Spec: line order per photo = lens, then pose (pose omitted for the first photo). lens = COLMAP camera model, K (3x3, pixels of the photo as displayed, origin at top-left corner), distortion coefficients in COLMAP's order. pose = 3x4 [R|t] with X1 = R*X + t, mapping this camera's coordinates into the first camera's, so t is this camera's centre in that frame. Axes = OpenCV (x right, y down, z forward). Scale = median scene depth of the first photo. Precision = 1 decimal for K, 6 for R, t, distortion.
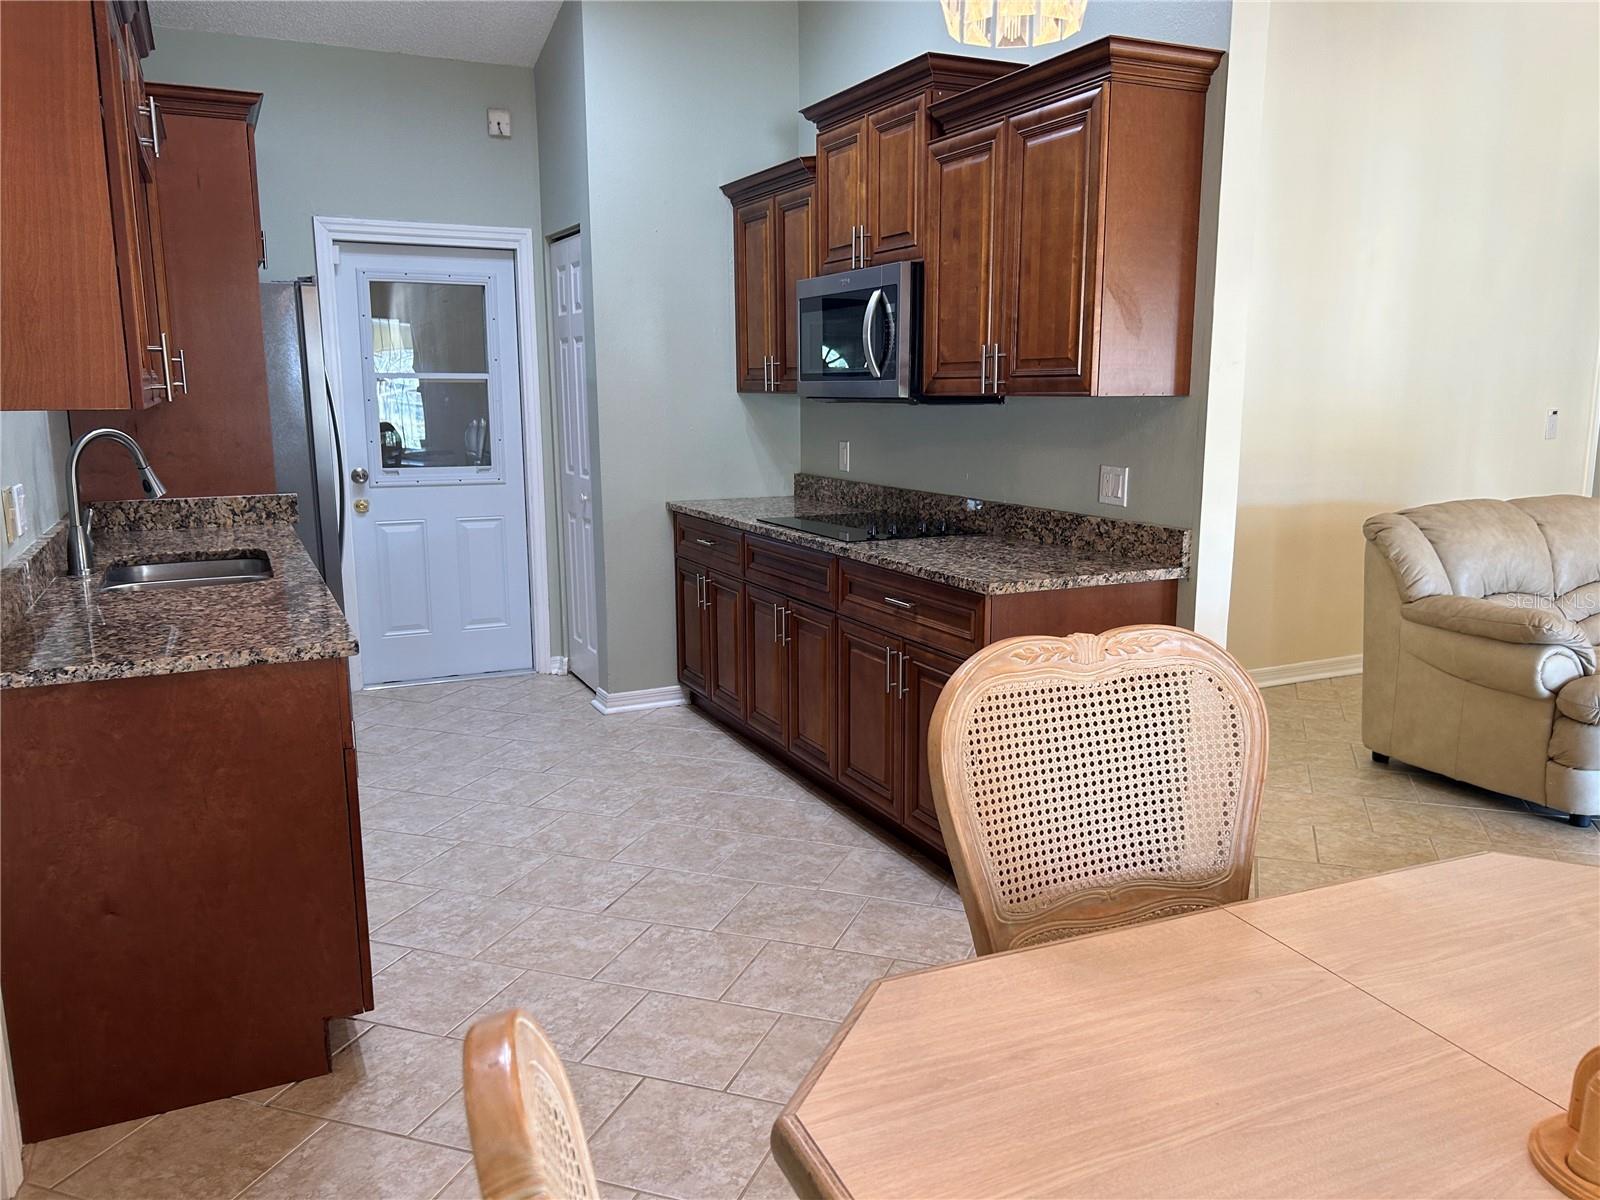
lens RADIAL K [[1206.1, 0, 800.0], [0, 1206.1, 600.0], [0, 0, 1]] dist [0.081996, -0.129432]
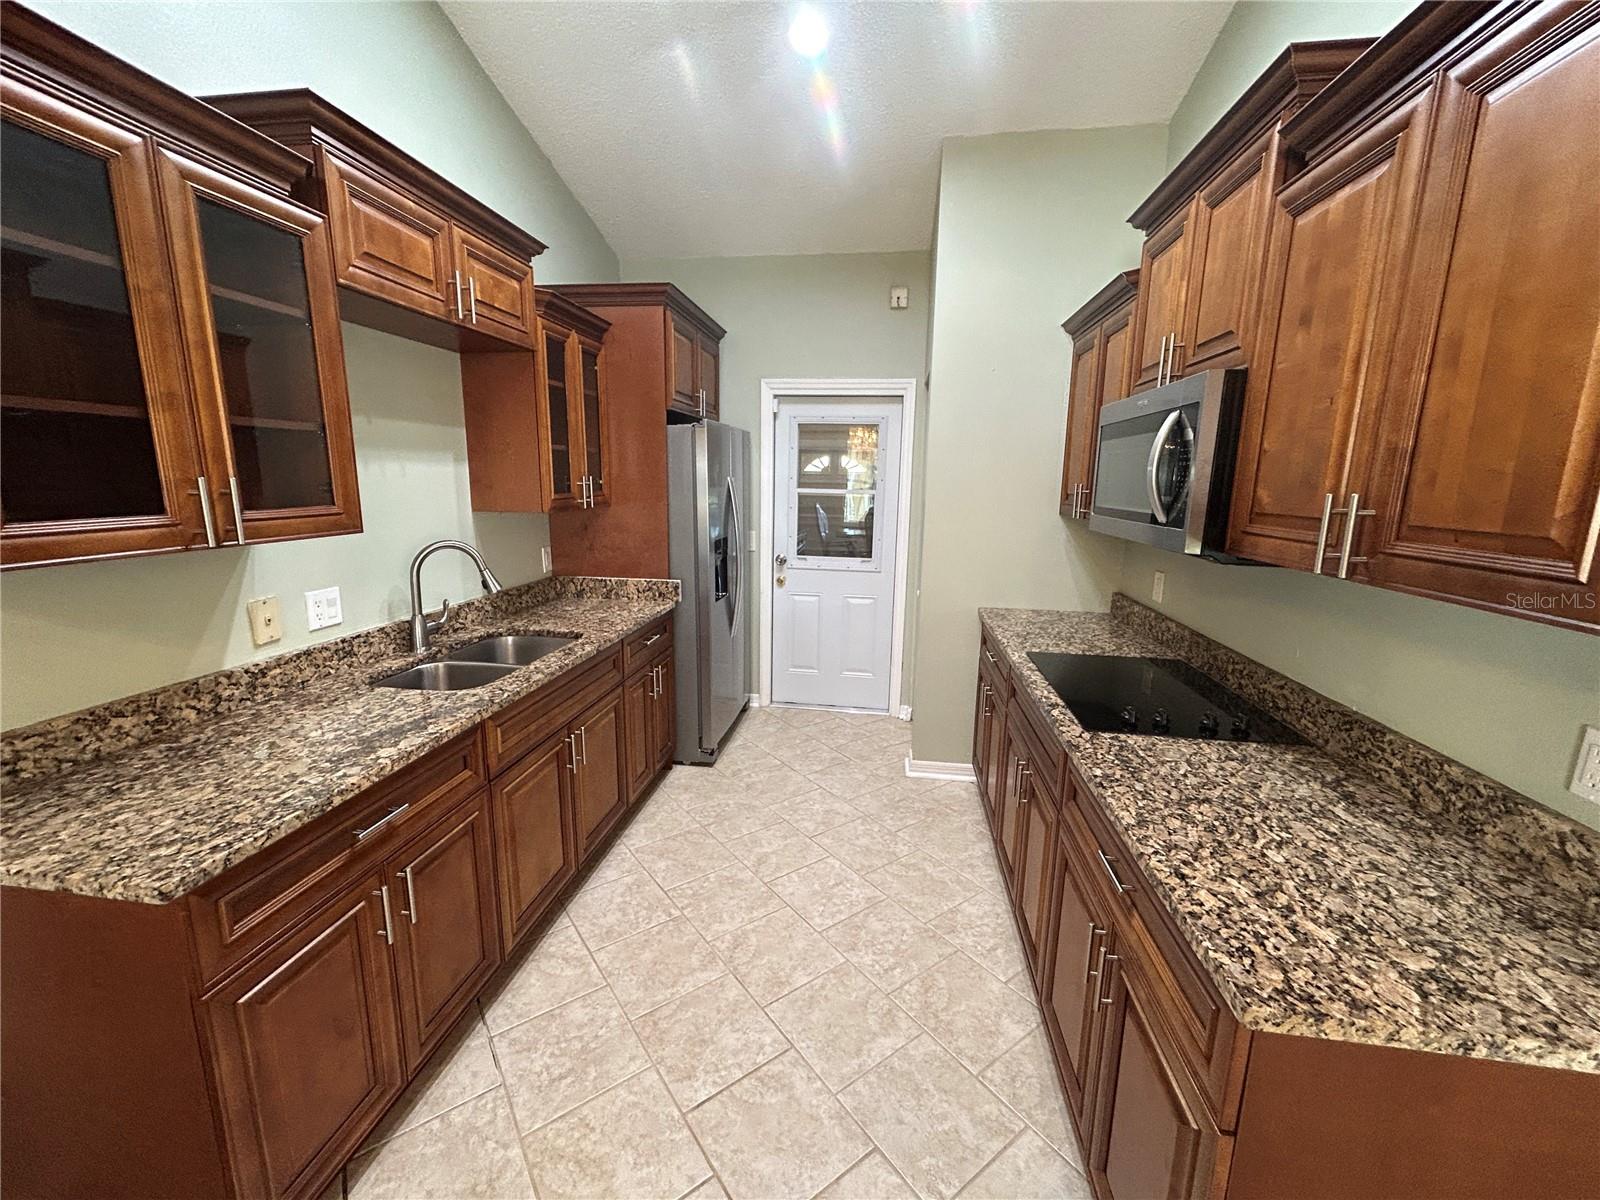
lens RADIAL K [[643.0, 0, 800.0], [0, 643.0, 597.9], [0, 0, 1]] dist [-0.001555, 0.002644]
pose [[0.833631, 0.119652, -0.539206, 0.102639], [-0.116642, 0.992373, 0.039878, -0.131458], [0.539865, 0.029650, 0.841229, 0.551205]]
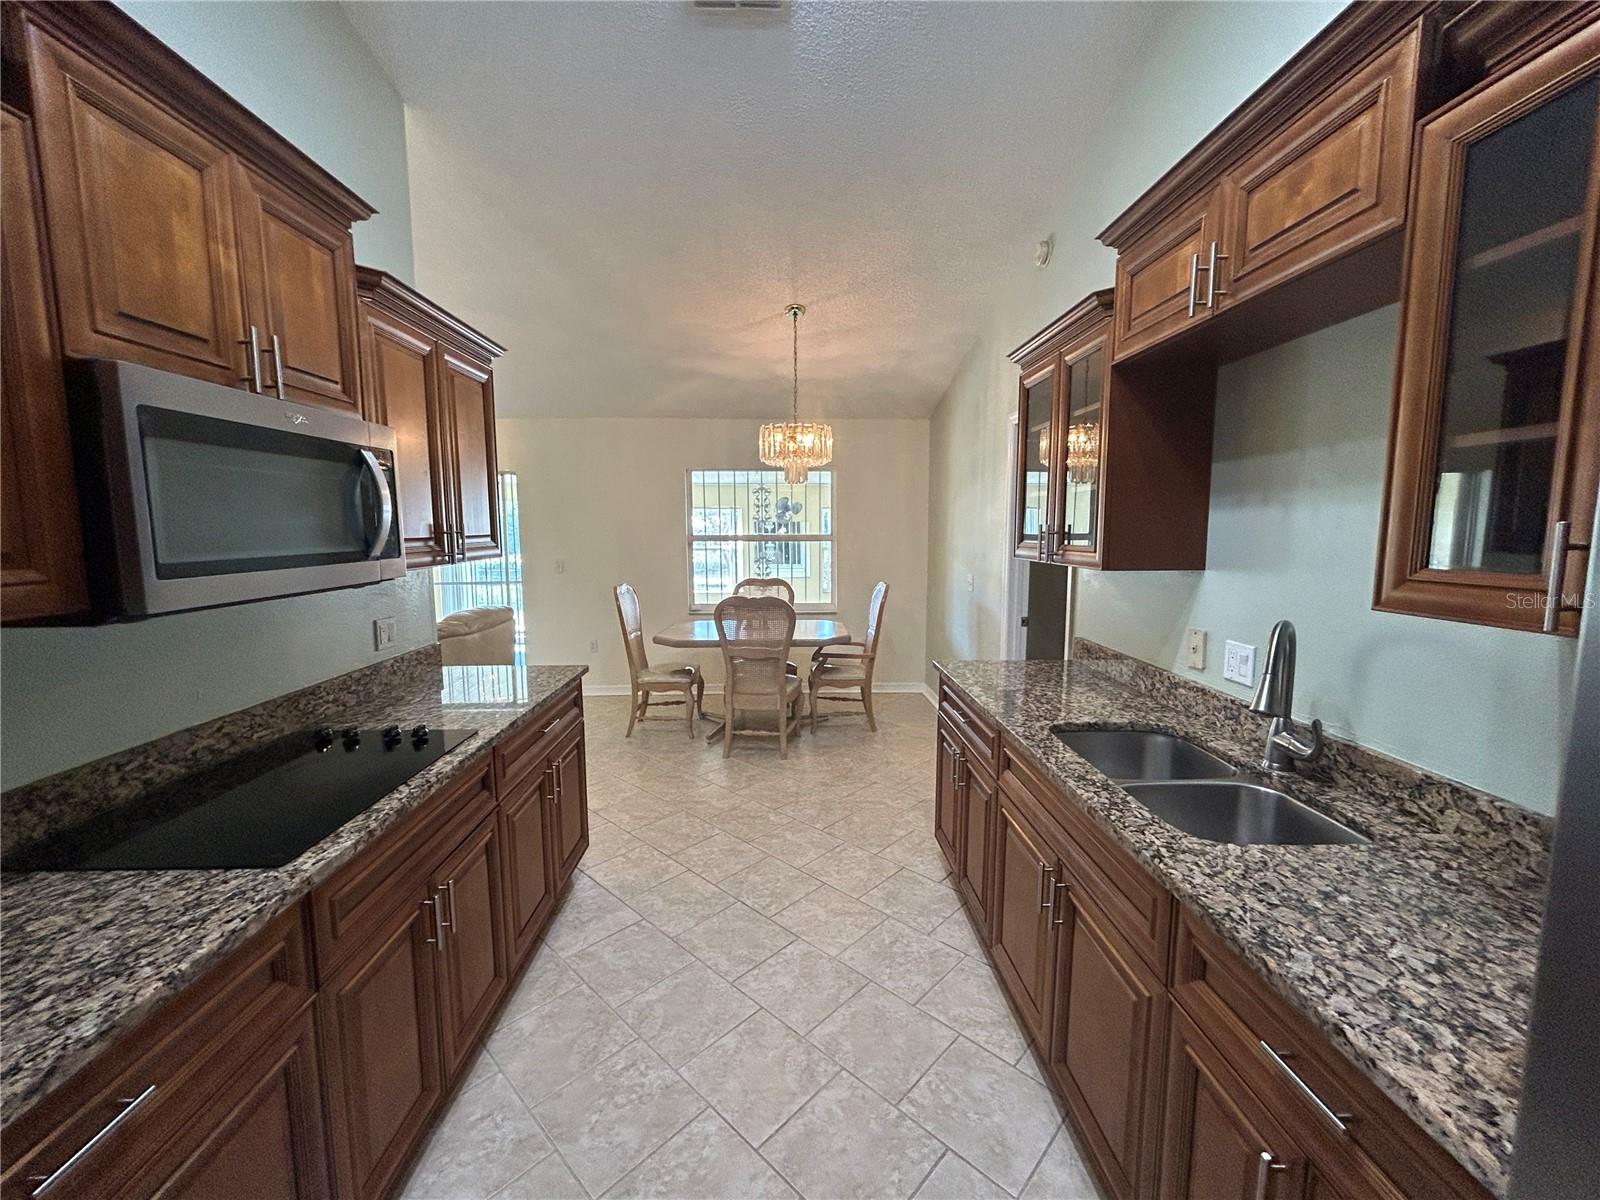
lens RADIAL K [[643.0, 0, 800.0], [0, 643.0, 597.9], [0, 0, 1]] dist [-0.001555, 0.002644]
pose [[-0.916867, -0.040227, 0.397162, -0.380496], [0.076595, 0.958696, 0.273925, -0.264788], [-0.391776, 0.281573, -0.875915, 1.325539]]
